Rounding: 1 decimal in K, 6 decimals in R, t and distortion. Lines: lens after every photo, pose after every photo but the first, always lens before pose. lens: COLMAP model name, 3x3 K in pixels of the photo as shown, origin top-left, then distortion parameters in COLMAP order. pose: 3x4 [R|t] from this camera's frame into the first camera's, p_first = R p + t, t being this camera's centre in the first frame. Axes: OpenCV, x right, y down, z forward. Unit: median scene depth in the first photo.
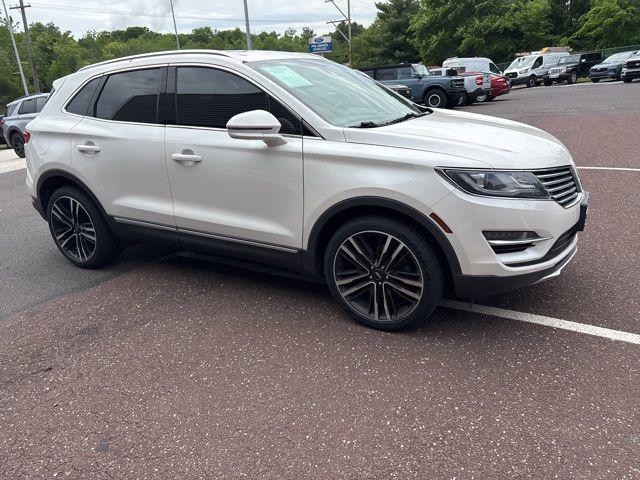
lens RADIAL K [[472.9, 0, 321.3], [0, 472.9, 245.0], [0, 0, 1]] dist [0.058816, -0.062862]
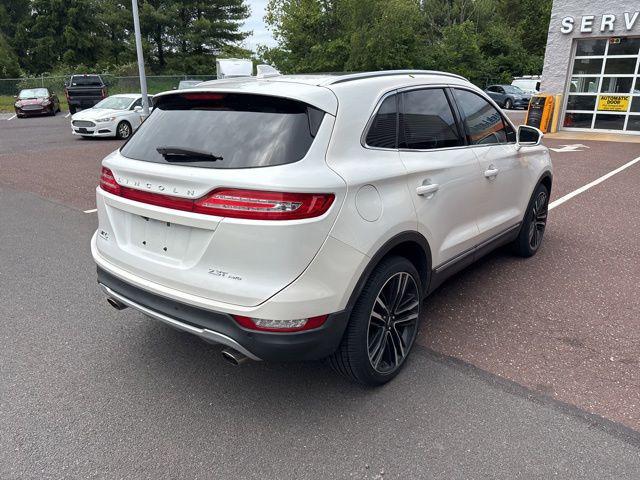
lens RADIAL K [[472.9, 0, 325.6], [0, 472.9, 250.8], [0, 0, 1]] dist [0.058816, -0.062862]
pose [[0.170347, -0.258716, 0.950814, -1.429649], [0.327127, 0.925042, 0.193095, -0.354208], [-0.929500, 0.278144, 0.242211, 1.149240]]
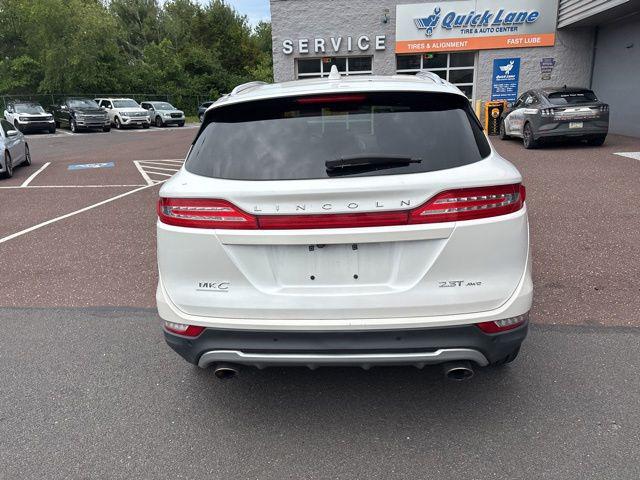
lens RADIAL K [[472.9, 0, 316.4], [0, 472.9, 244.3], [0, 0, 1]] dist [0.058816, -0.062862]
pose [[-0.390235, -0.190971, 0.900692, -1.304936], [0.373614, 0.861247, 0.344480, -0.565259], [-0.841504, 0.470939, -0.264739, 1.743429]]
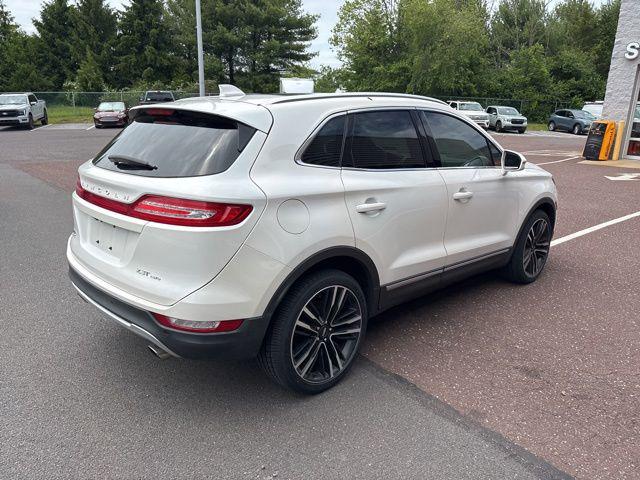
lens RADIAL K [[472.9, 0, 329.6], [0, 472.9, 248.4], [0, 0, 1]] dist [0.058816, -0.062862]
pose [[0.297702, -0.204650, 0.932466, -1.414647], [0.285606, 0.951109, 0.117558, -0.285065], [-0.910935, 0.231321, 0.341596, 0.945593]]
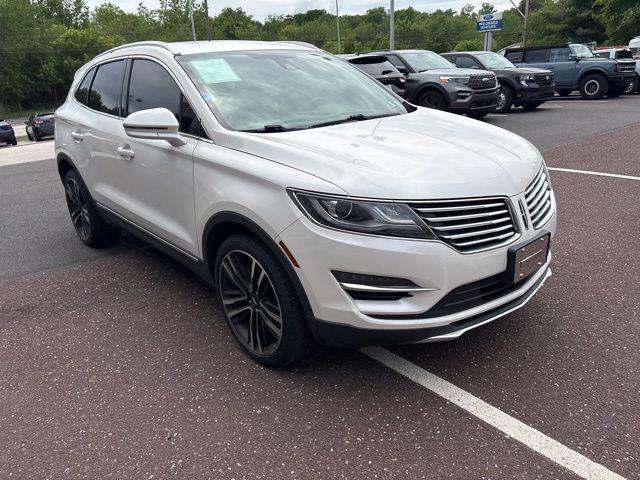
lens RADIAL K [[472.9, 0, 326.5], [0, 472.9, 243.1], [0, 0, 1]] dist [0.058816, -0.062862]
pose [[0.947684, 0.117767, -0.296690, 0.436992], [-0.108026, 0.992936, 0.049074, -0.088855], [0.300374, -0.014457, 0.953712, 0.174214]]
